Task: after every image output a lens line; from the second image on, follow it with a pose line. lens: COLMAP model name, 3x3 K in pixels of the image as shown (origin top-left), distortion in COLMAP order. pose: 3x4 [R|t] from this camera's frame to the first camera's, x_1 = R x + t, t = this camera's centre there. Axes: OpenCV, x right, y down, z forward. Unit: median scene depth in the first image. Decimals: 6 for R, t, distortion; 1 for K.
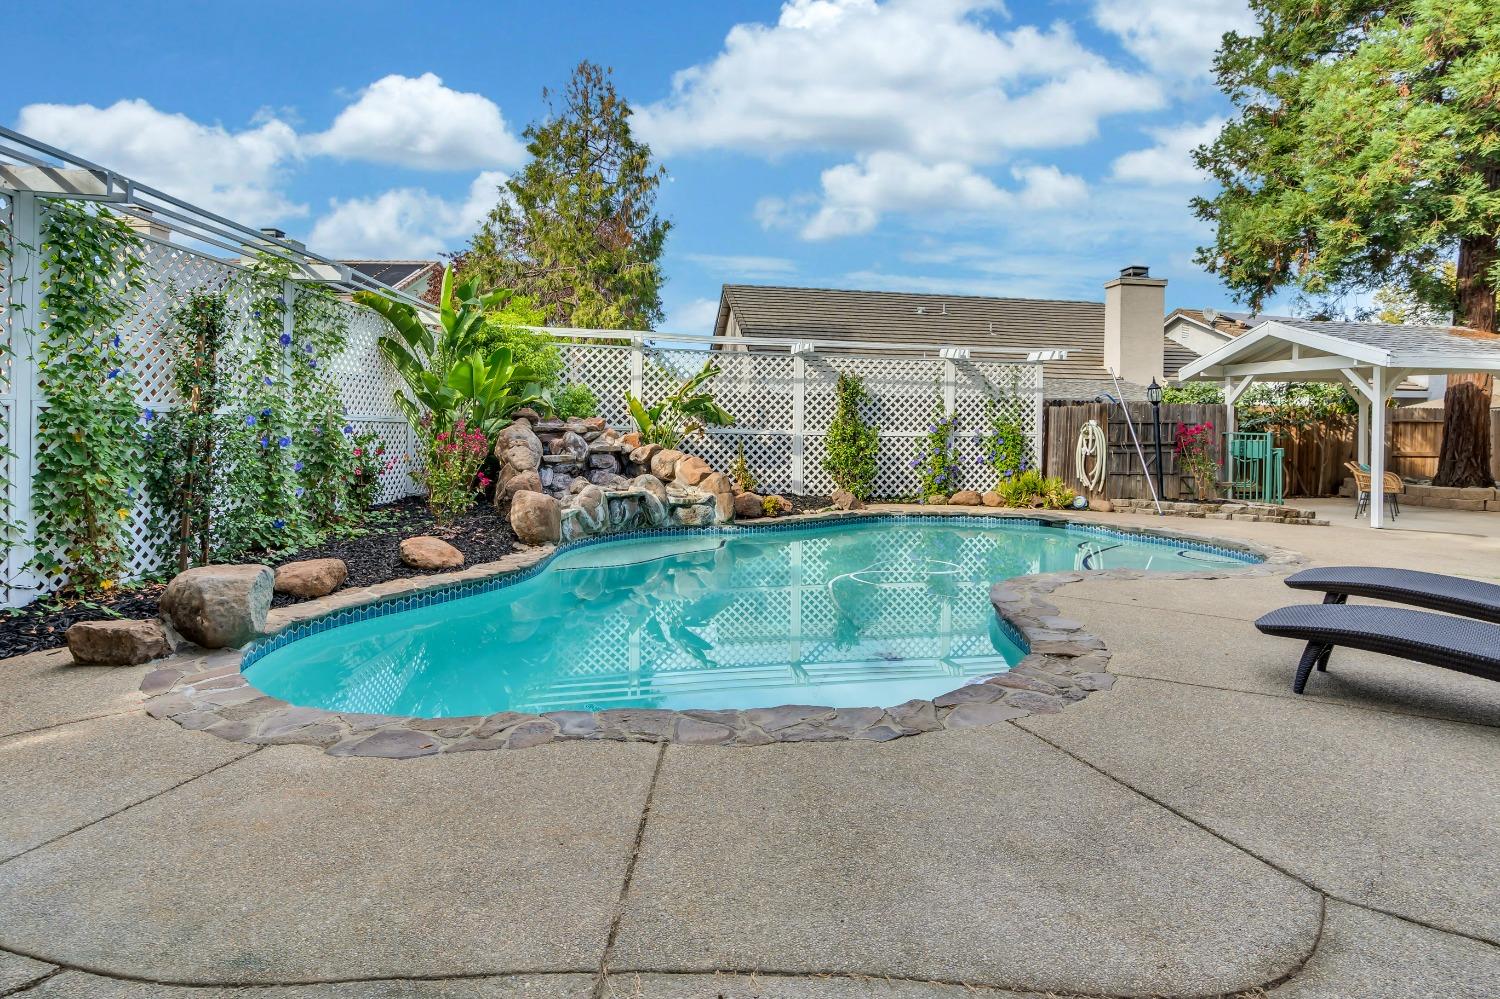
lens RADIAL K [[776.5, 0, 767.1], [0, 776.5, 439.9], [0, 0, 1]] dist [-0.003586, 0.001498]
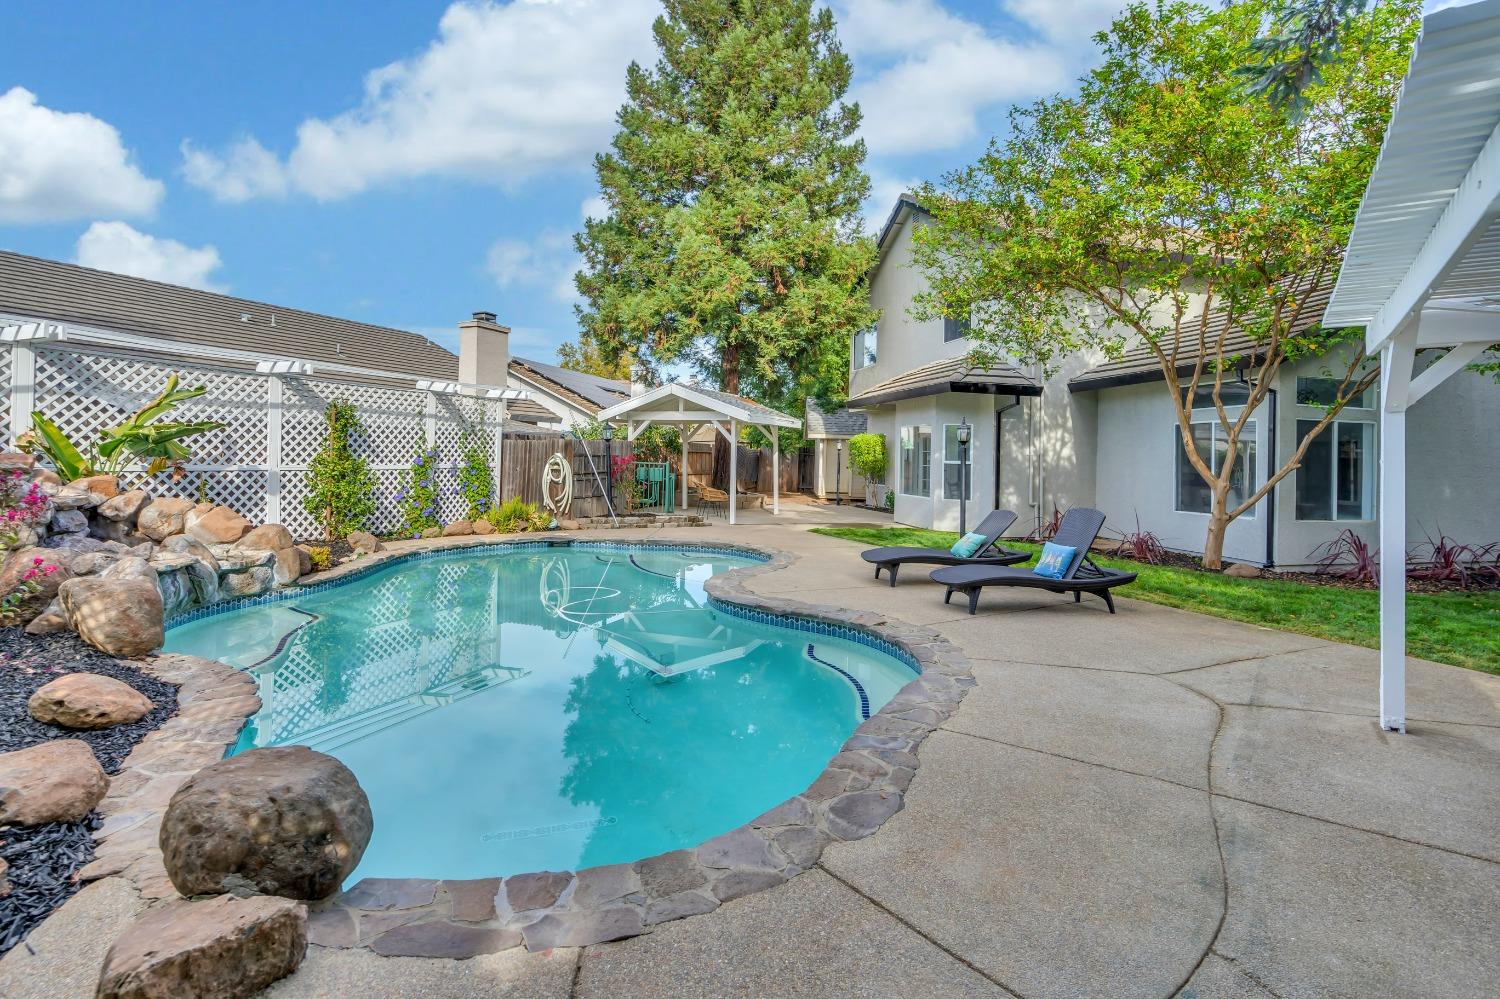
lens RADIAL K [[730.0, 0, 753.0], [0, 730.0, 444.0], [0, 0, 1]] dist [-0.002666, 0.001720]
pose [[0.539662, 0.009110, 0.841832, -0.342773], [0.003274, 0.999911, -0.012919, -0.022984], [-0.841875, 0.009728, 0.539584, 0.142017]]
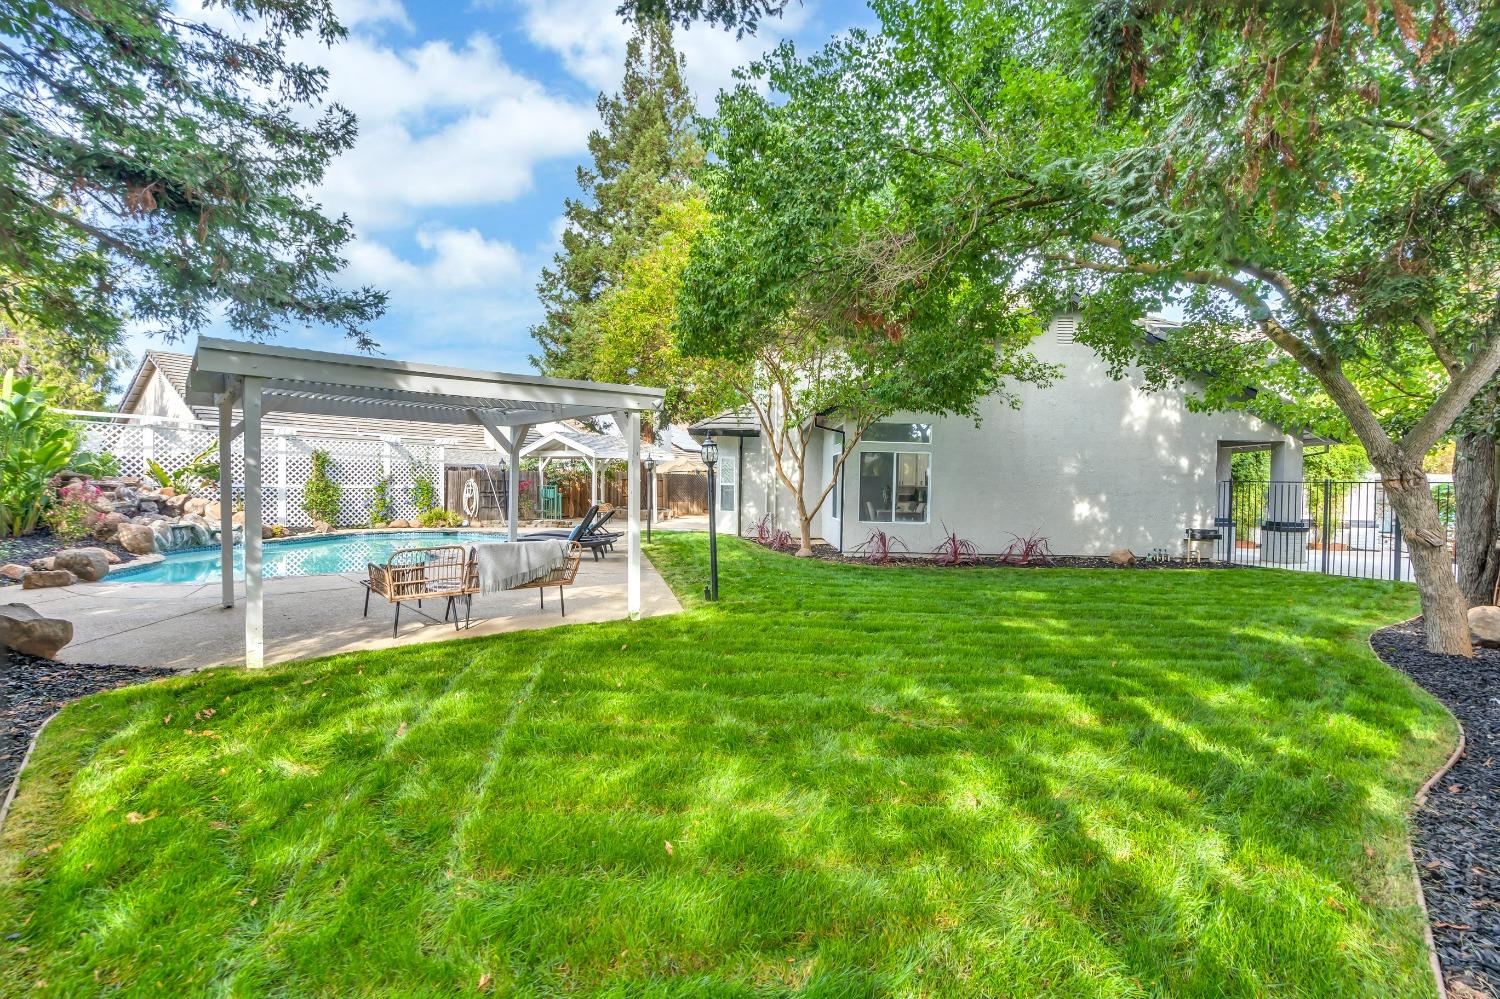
lens RADIAL K [[712.8, 0, 748.7], [0, 712.8, 500.9], [0, 0, 1]] dist [-0.006319, 0.001787]
pose [[0.738364, -0.018235, 0.674156, -0.229417], [0.005575, 0.999765, 0.020937, -0.004647], [-0.674380, -0.011701, 0.738292, -0.672029]]
